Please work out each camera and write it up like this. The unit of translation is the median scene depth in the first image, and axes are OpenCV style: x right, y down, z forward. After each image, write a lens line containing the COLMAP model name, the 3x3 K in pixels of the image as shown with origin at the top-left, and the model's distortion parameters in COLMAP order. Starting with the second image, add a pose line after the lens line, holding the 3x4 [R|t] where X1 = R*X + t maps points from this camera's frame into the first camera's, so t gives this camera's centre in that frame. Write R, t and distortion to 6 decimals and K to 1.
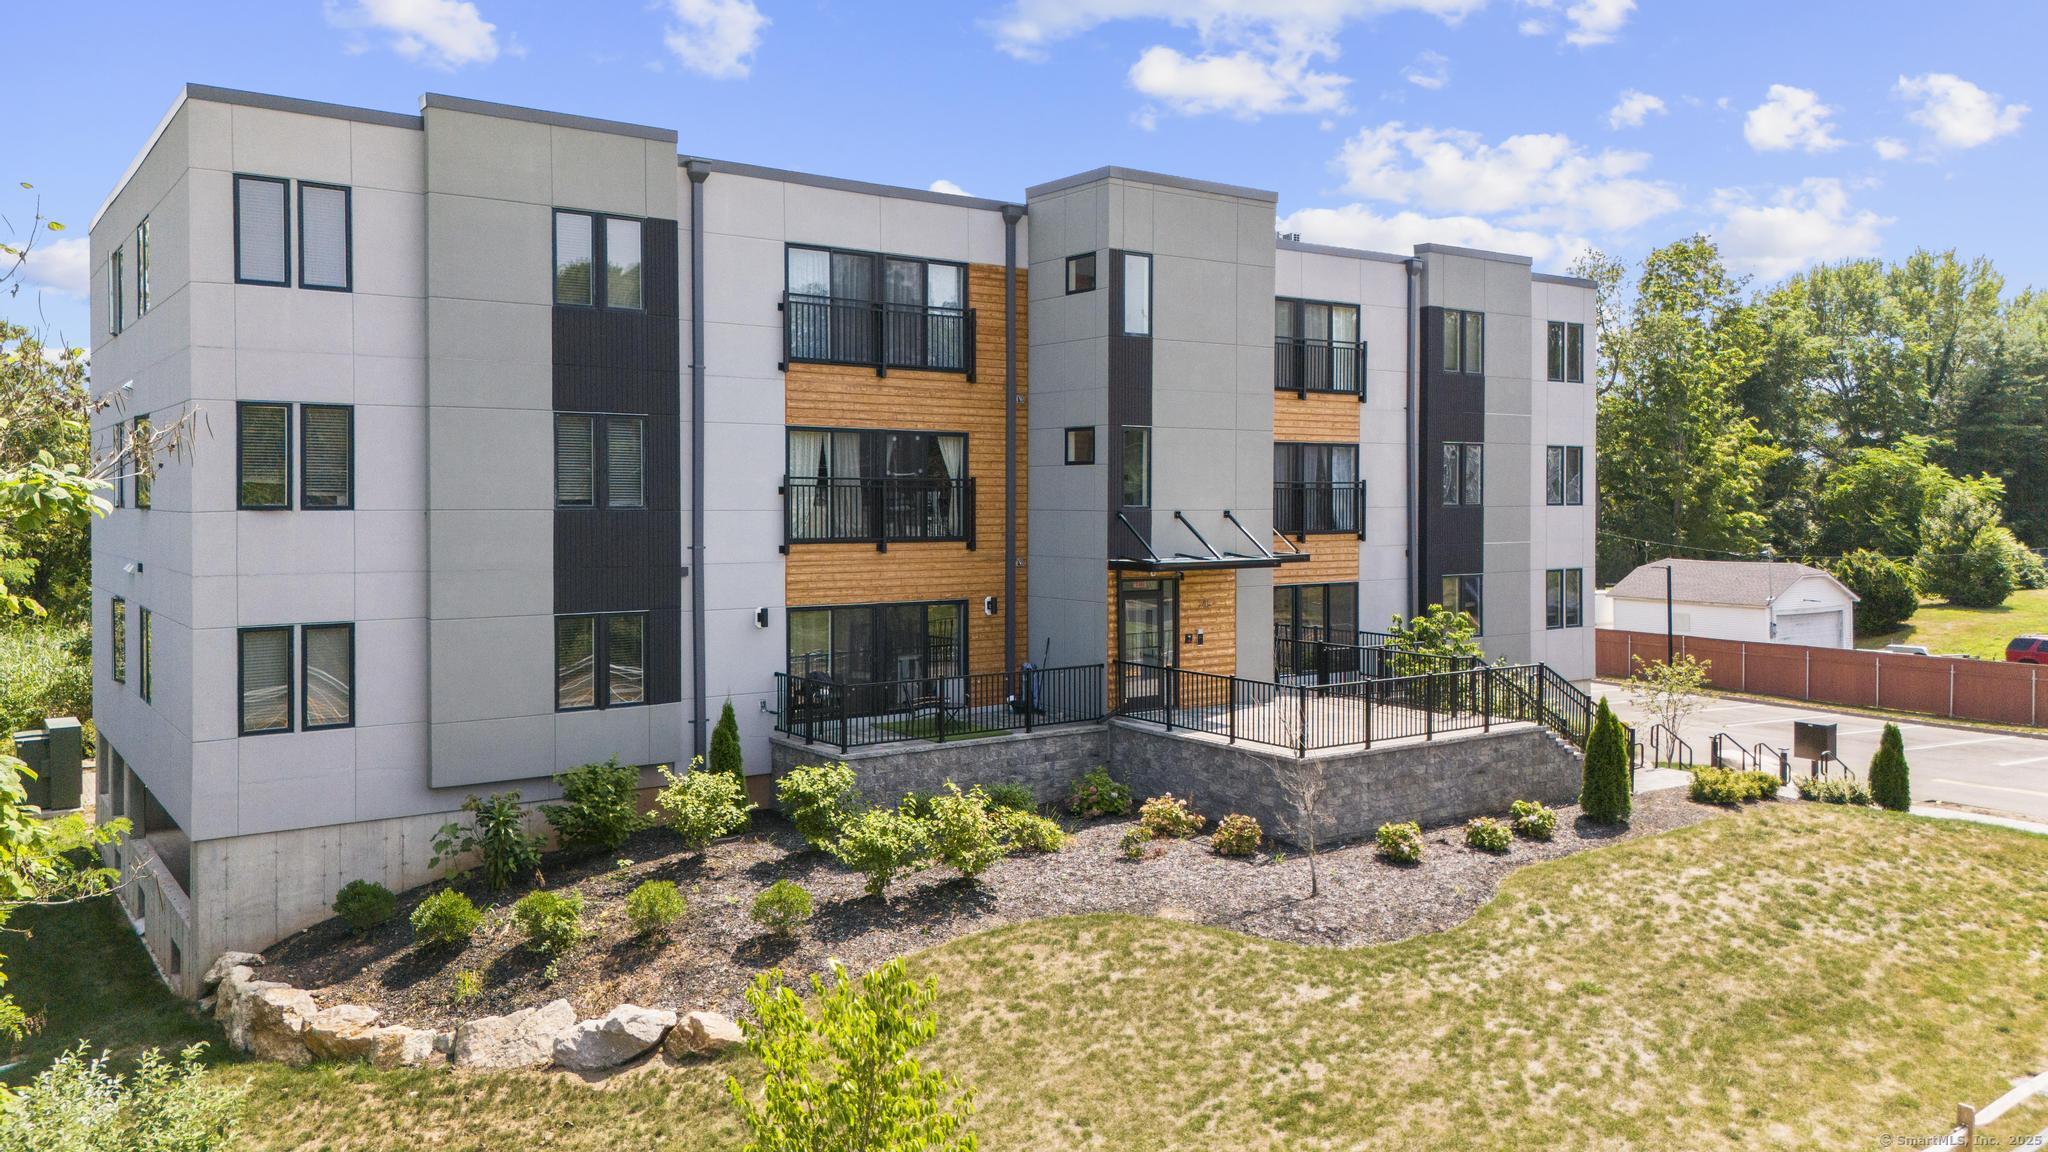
lens RADIAL K [[1492.2, 0, 993.6], [0, 1492.2, 533.7], [0, 0, 1]] dist [0.059422, -0.001196]
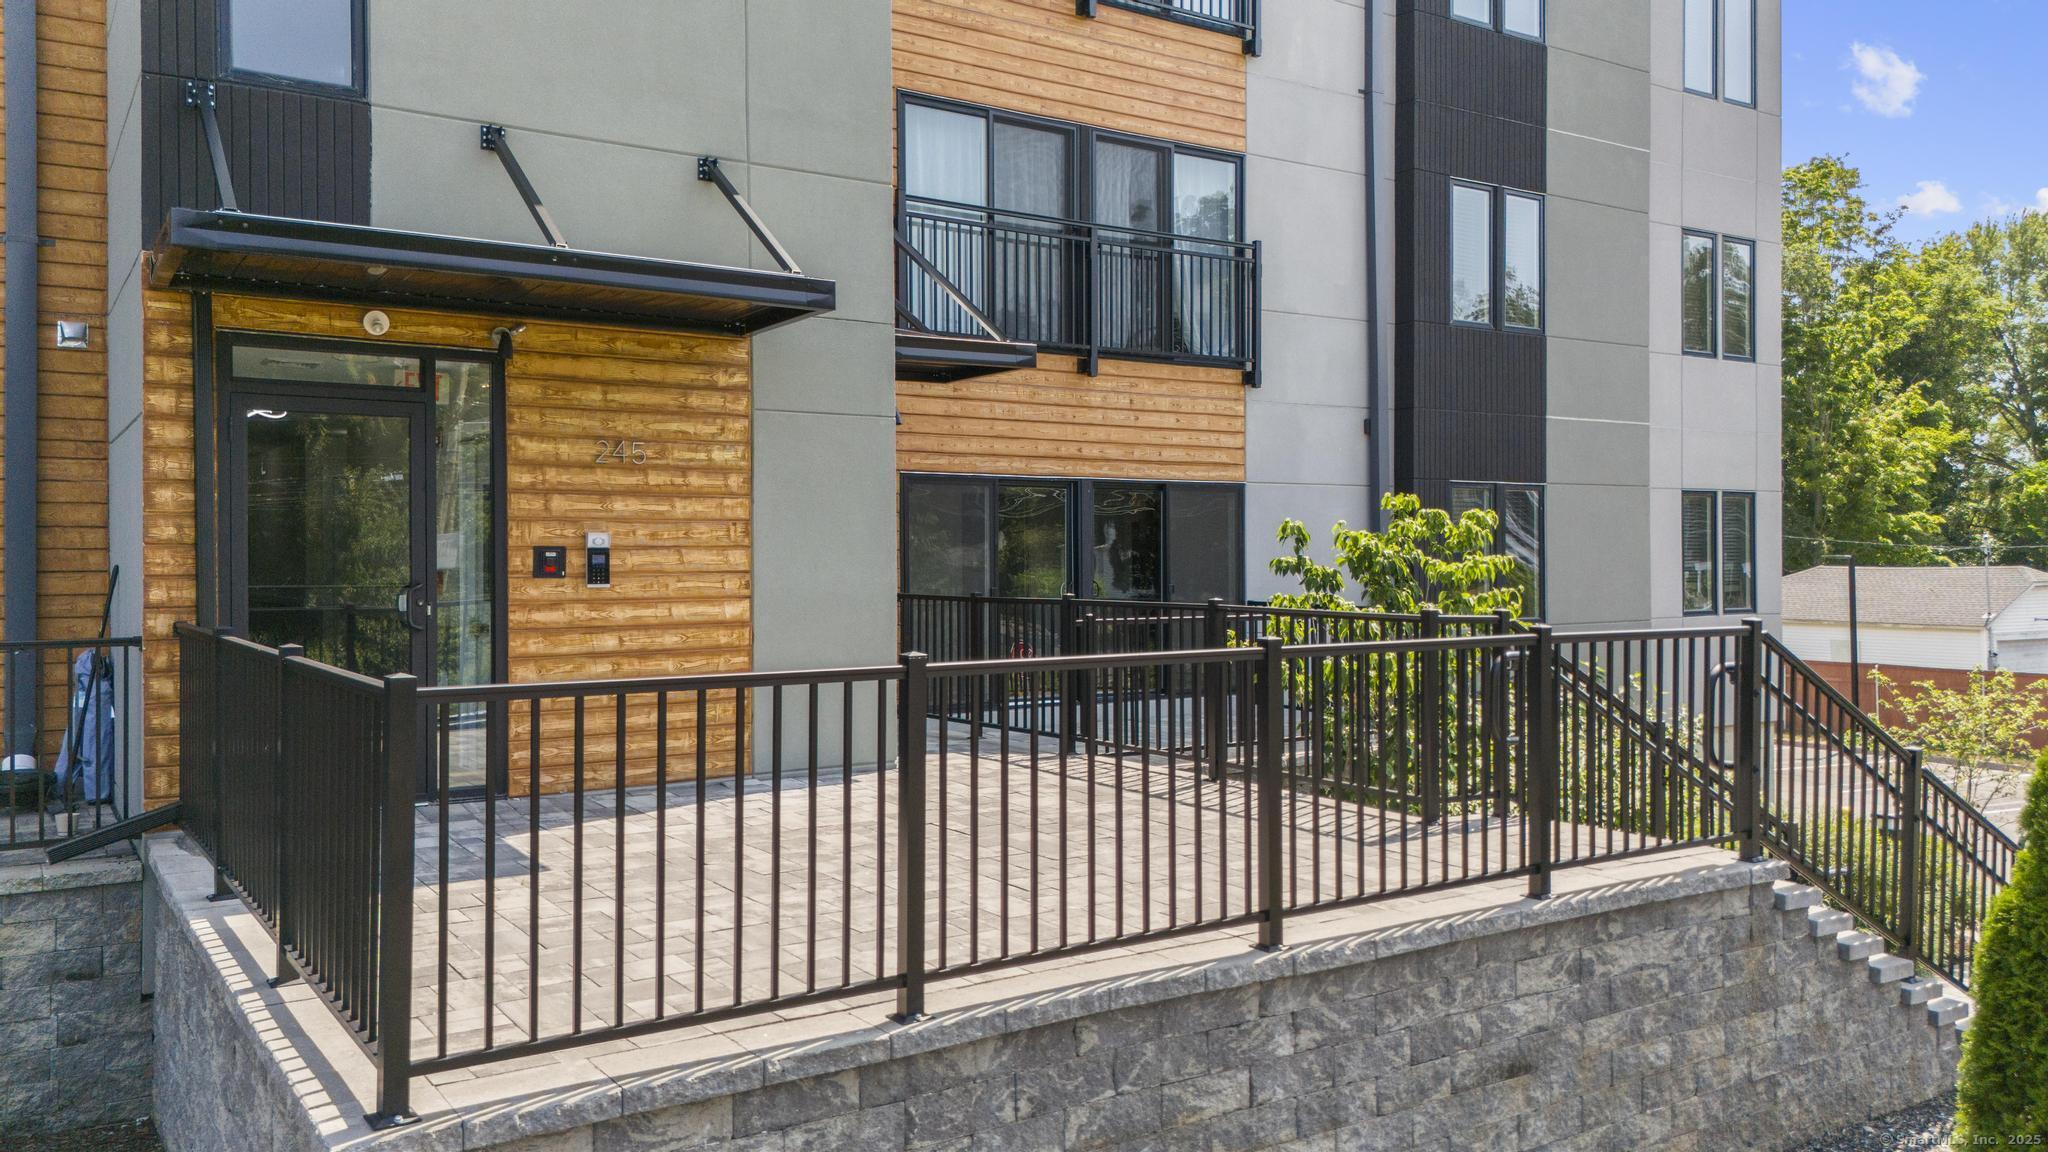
lens RADIAL K [[1521.7, 0, 1024.0], [0, 1521.7, 576.0], [0, 0, 1]] dist [0.056704, -0.002307]
pose [[0.999776, -0.003739, -0.020820, 0.243135], [0.003439, 0.999890, -0.014439, 0.081437], [0.020872, 0.014365, 0.999679, 0.728811]]
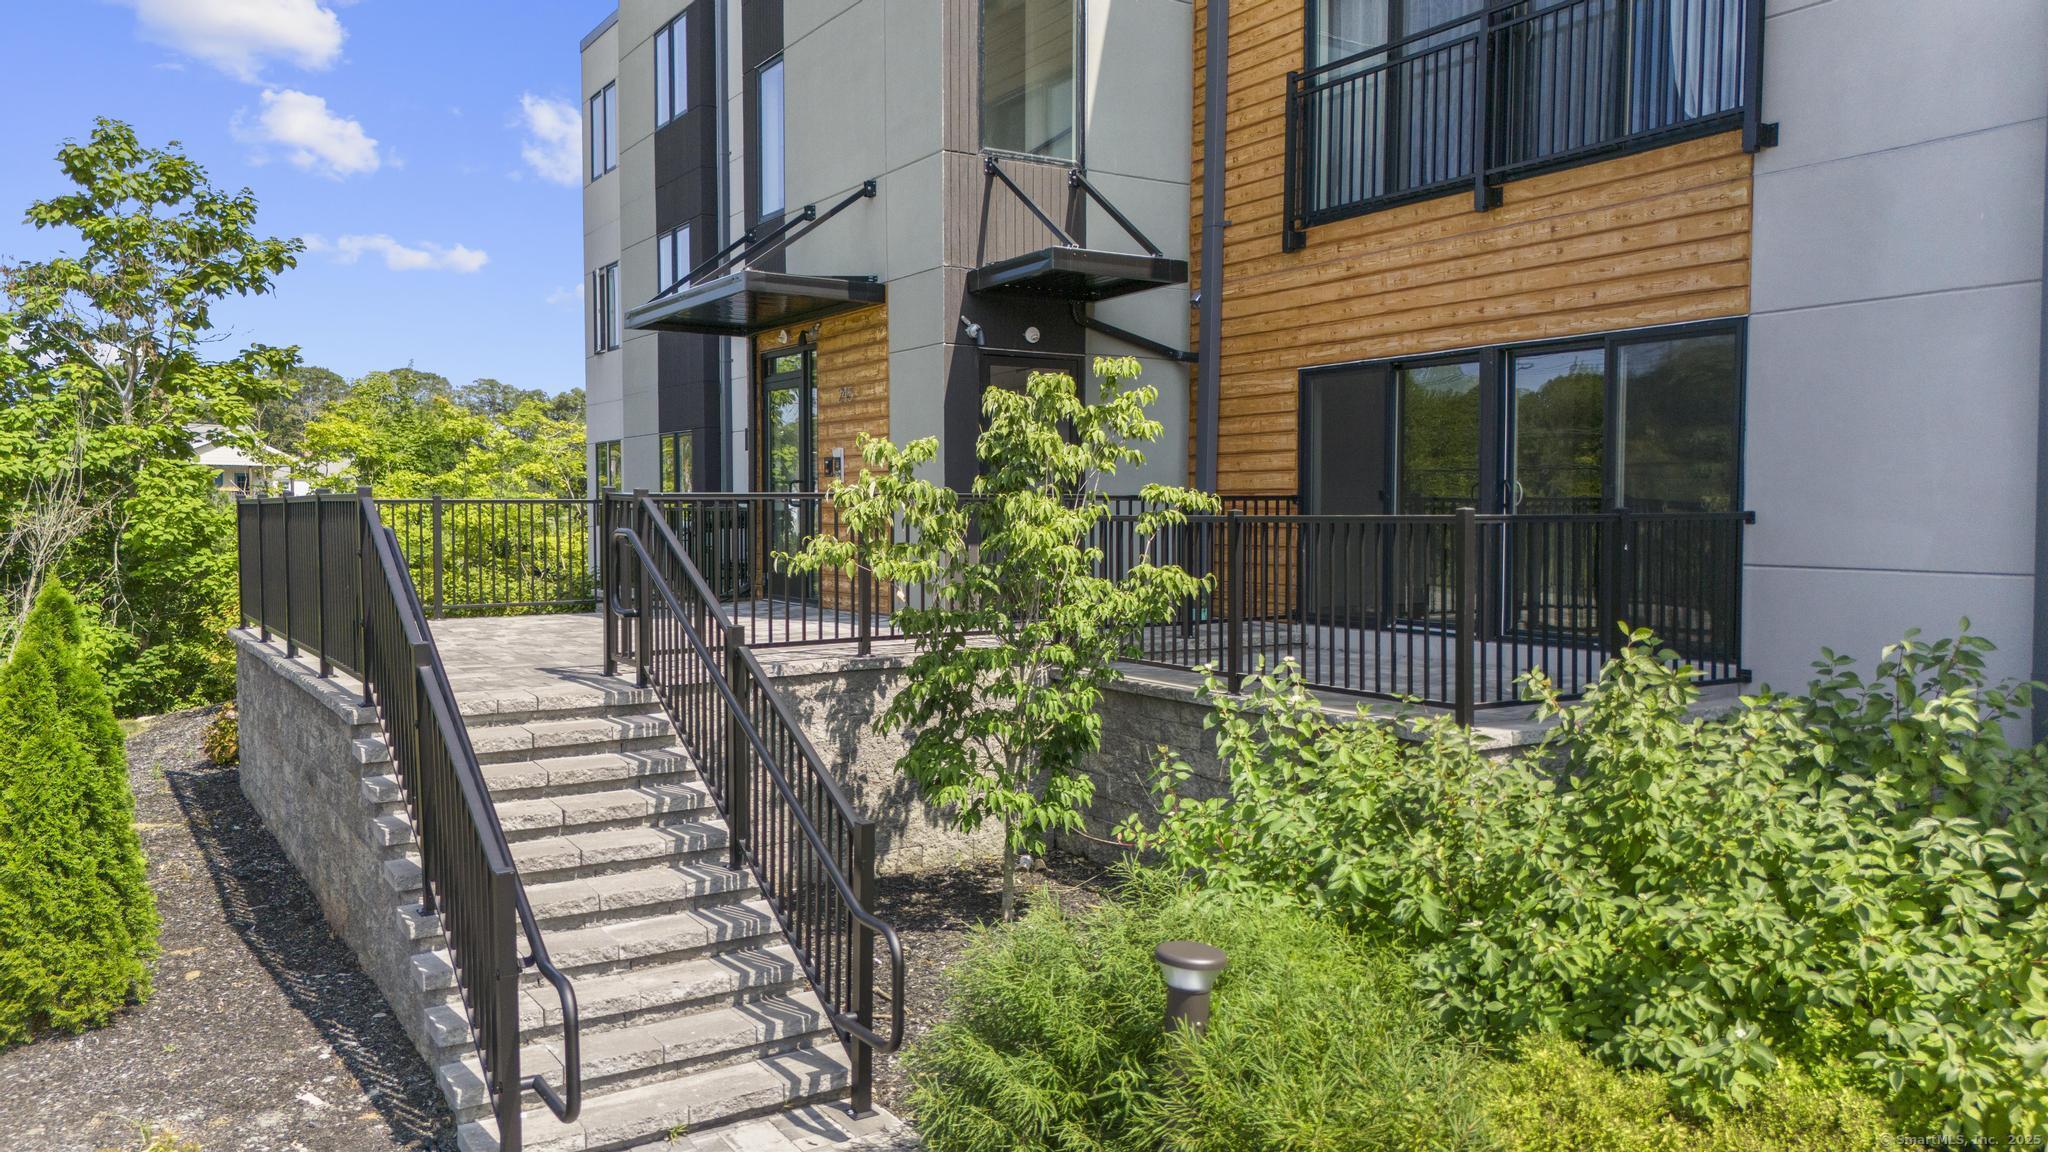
lens RADIAL K [[1511.8, 0, 1068.5], [0, 1511.8, 578.2], [0, 0, 1]] dist [-0.000001, -0.001633]
pose [[-0.021032, 0.042958, -0.998855, 0.641612], [-0.026150, 0.998711, 0.043503, 0.086297], [0.999437, 0.027035, -0.019881, 1.139794]]
